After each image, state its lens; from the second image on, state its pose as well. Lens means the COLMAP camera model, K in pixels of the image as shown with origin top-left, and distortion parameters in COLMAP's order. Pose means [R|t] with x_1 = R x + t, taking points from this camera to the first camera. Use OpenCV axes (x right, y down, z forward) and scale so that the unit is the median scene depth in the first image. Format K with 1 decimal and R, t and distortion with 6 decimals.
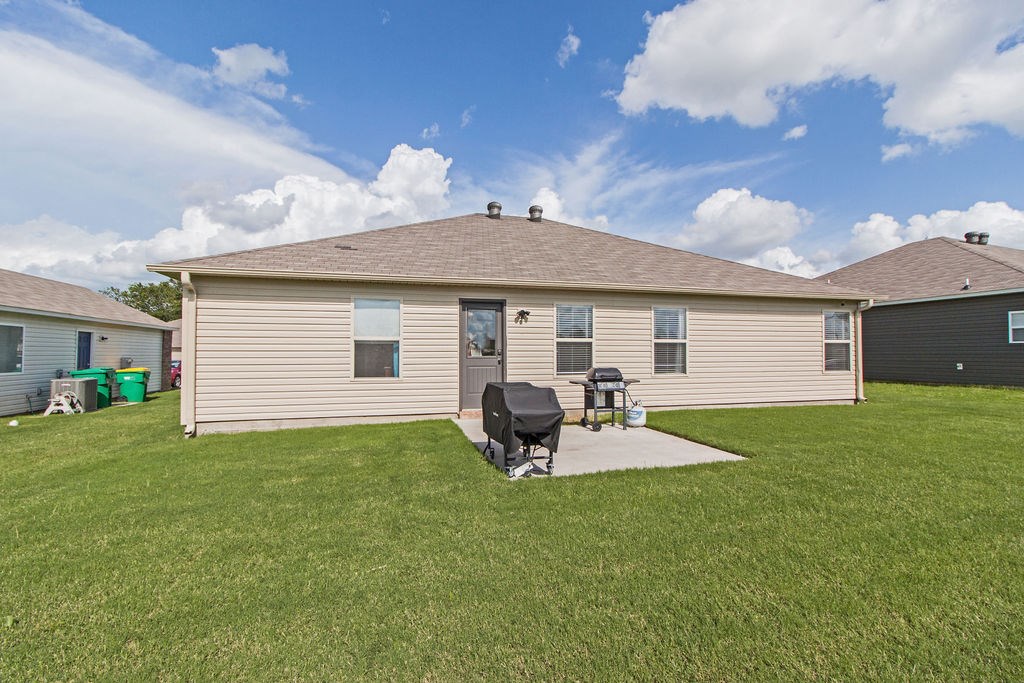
lens RADIAL K [[467.7, 0, 507.7], [0, 467.7, 341.3], [0, 0, 1]] dist [0.003912, -0.000419]
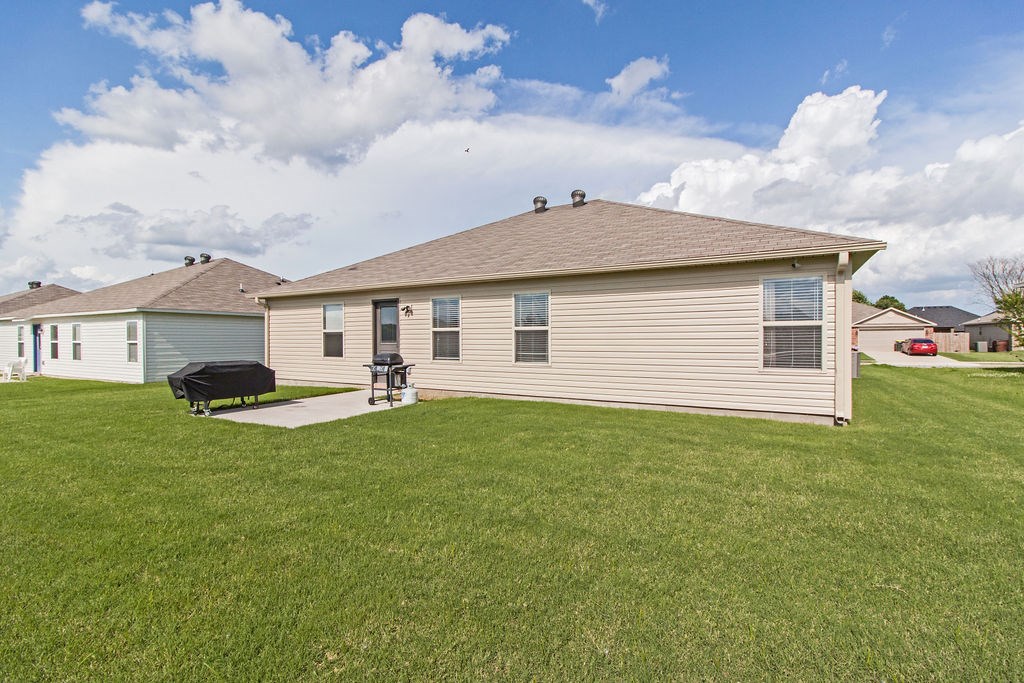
lens RADIAL K [[467.7, 0, 502.9], [0, 467.7, 343.0], [0, 0, 1]] dist [0.003912, -0.000419]
pose [[0.696380, 0.005258, -0.717654, 0.993821], [0.017585, 0.999548, 0.024387, 0.004870], [0.717458, -0.029603, 0.695972, 0.299267]]
